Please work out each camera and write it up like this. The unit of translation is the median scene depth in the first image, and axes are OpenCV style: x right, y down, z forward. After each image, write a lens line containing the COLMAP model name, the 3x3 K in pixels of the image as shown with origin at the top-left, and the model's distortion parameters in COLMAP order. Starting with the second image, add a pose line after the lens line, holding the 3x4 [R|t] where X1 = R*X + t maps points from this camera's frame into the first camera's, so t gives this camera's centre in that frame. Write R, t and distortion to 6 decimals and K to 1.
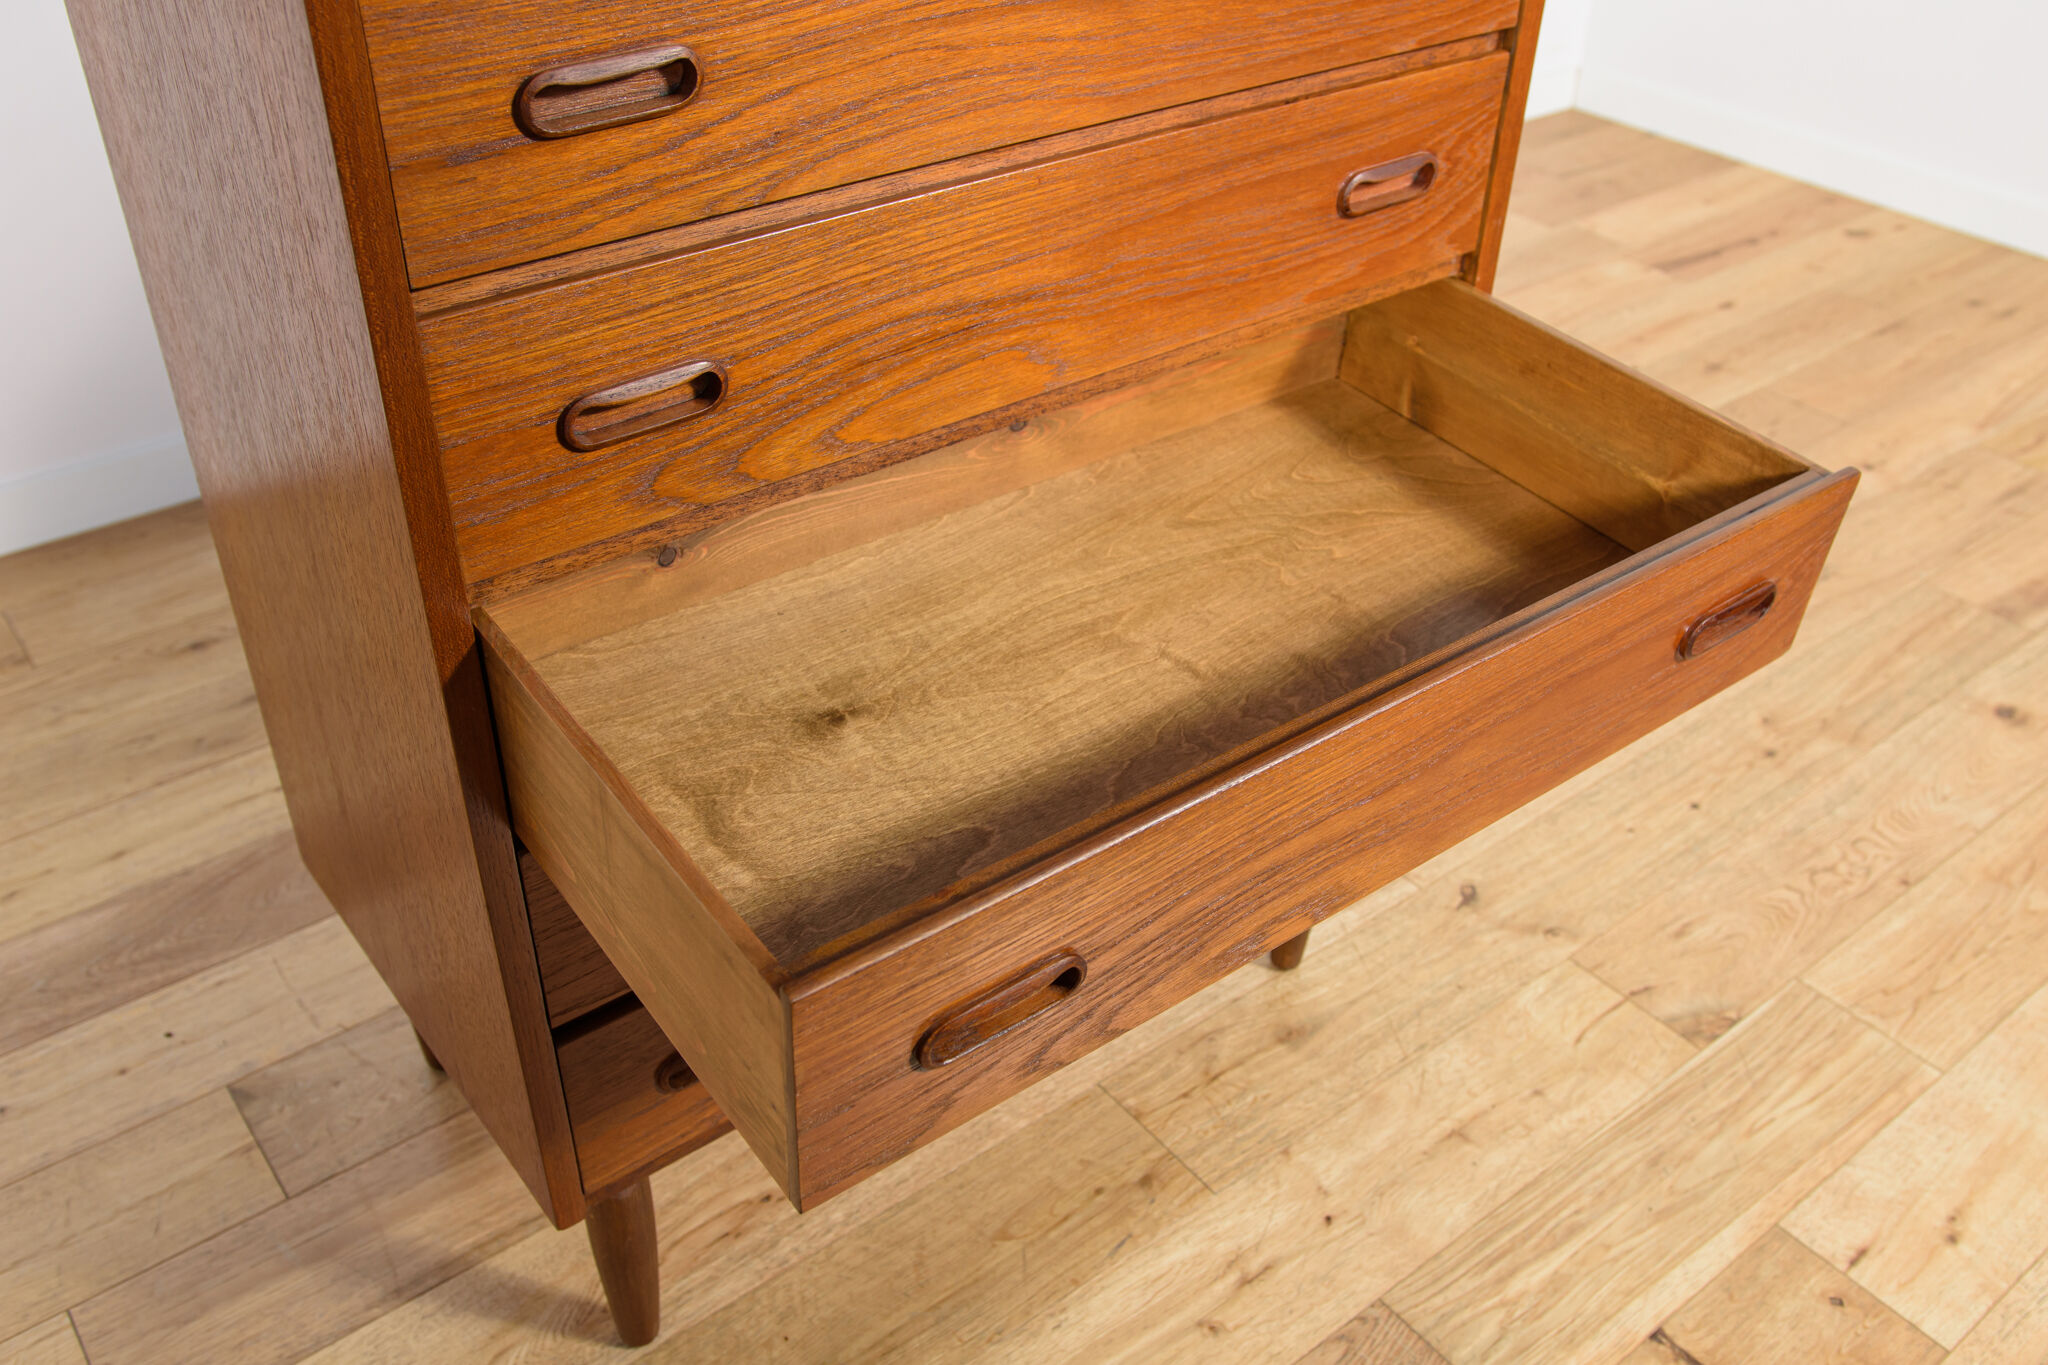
lens RADIAL K [[1788.1, 0, 1021.6], [0, 1788.1, 677.0], [0, 0, 1]] dist [-0.065994, 0.077759]
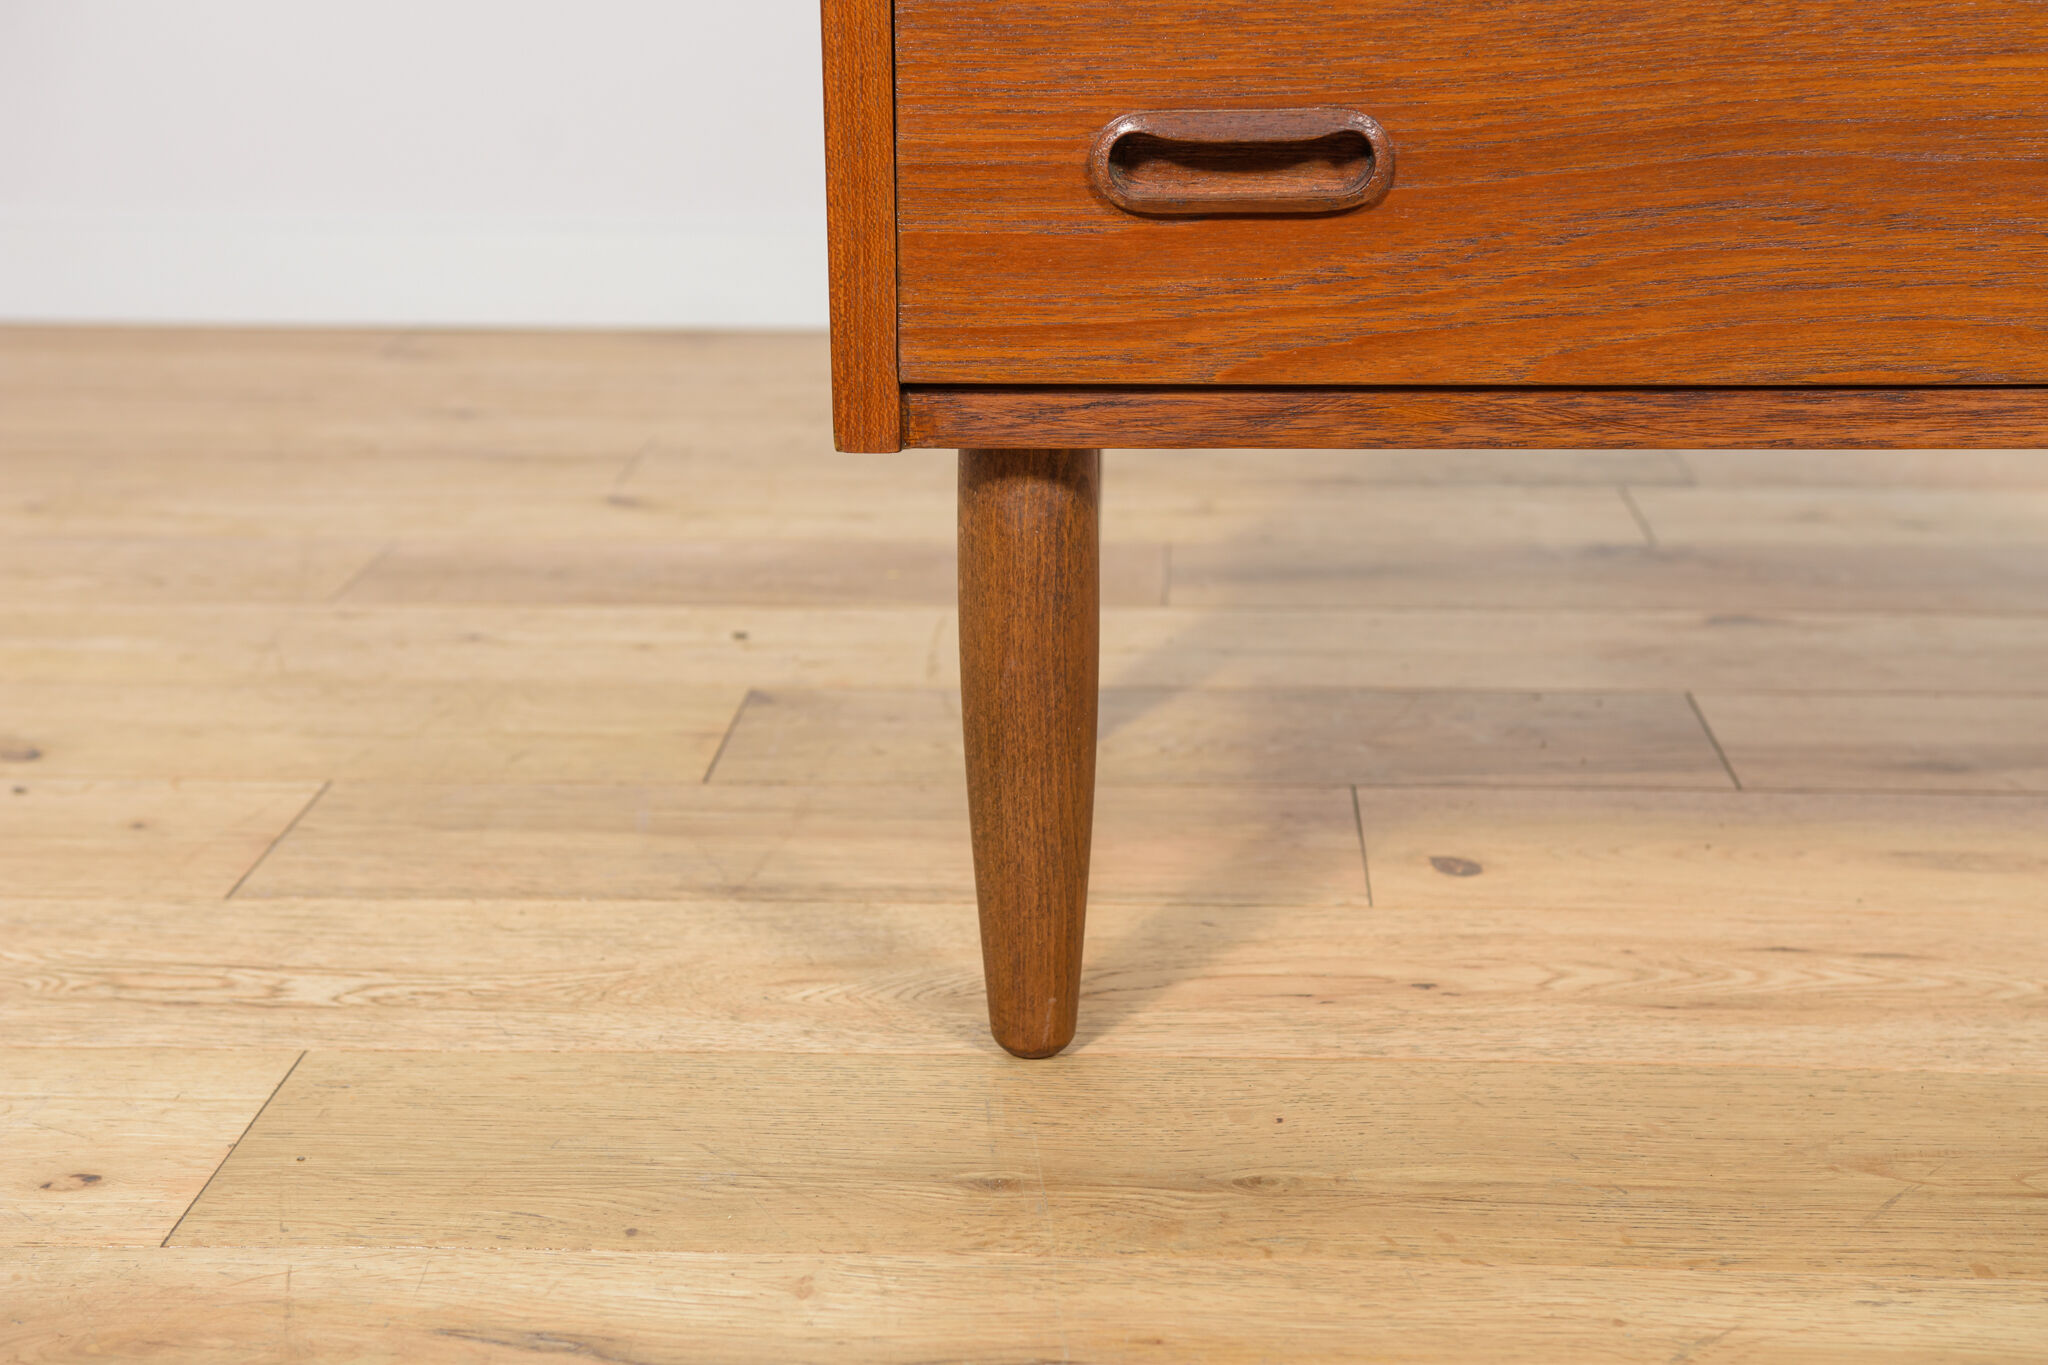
lens RADIAL K [[2972.0, 0, 1025.7], [0, 2972.0, 682.1], [0, 0, 1]] dist [0.027047, 0.515935]
pose [[0.749891, 0.167570, -0.639988, 0.256794], [-0.366962, 0.910282, -0.191637, 0.405741], [0.550457, 0.378558, 0.744104, 0.340201]]
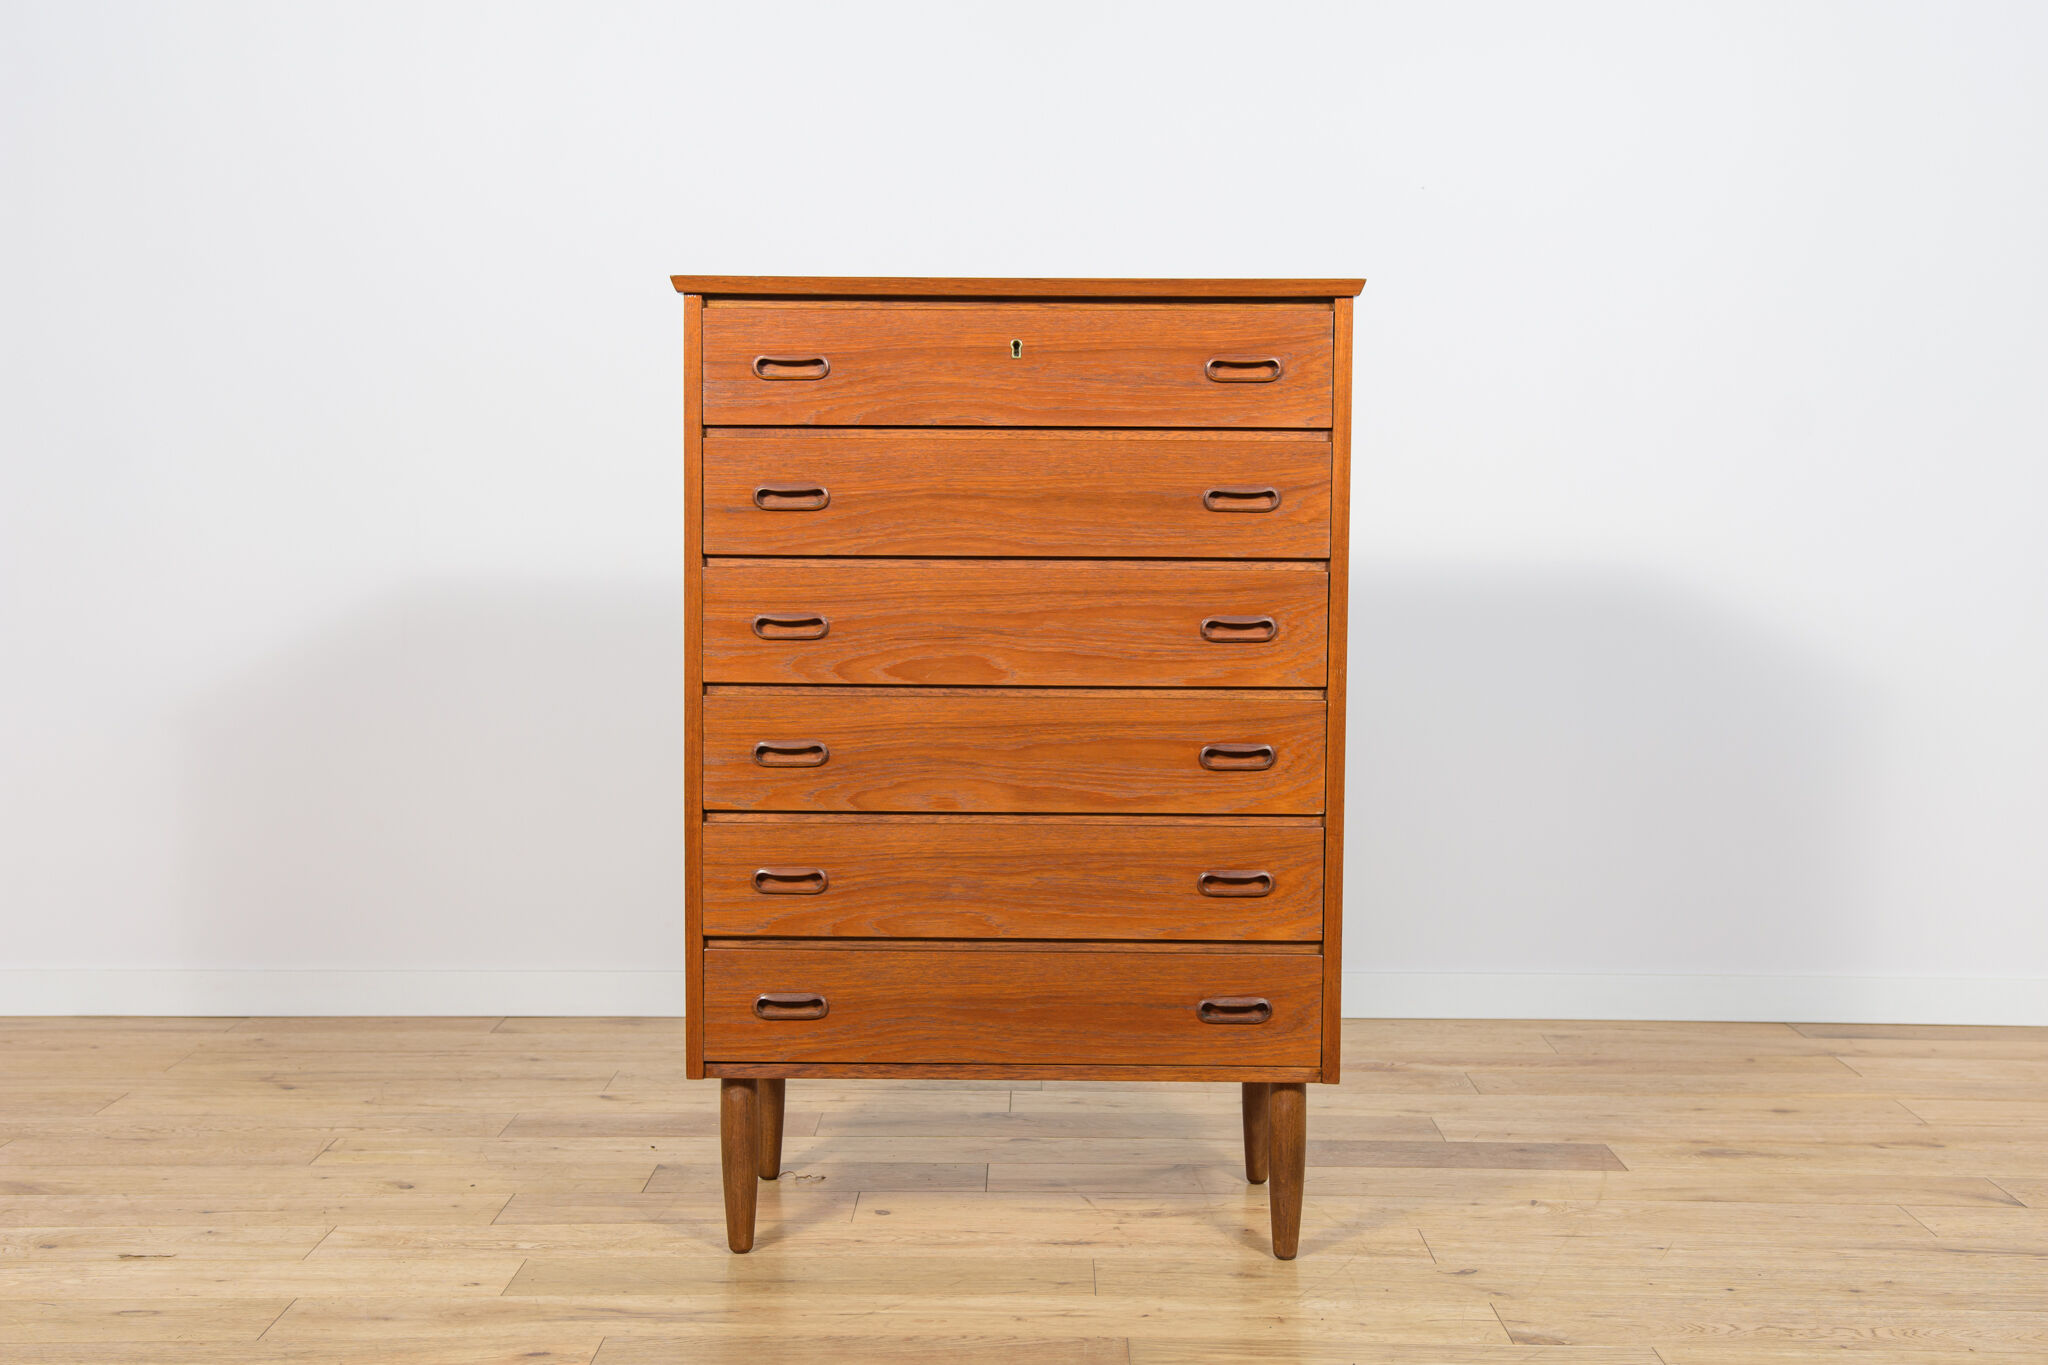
lens RADIAL K [[2549.0, 0, 1020.8], [0, 2549.0, 659.6], [0, 0, 1]] dist [0.027265, 0.193887]
pose [[0.782041, 0.020704, -0.622884, 1.340052], [-0.352008, 0.839436, -0.414050, 0.738077], [0.514299, 0.543064, 0.663761, -0.679549]]
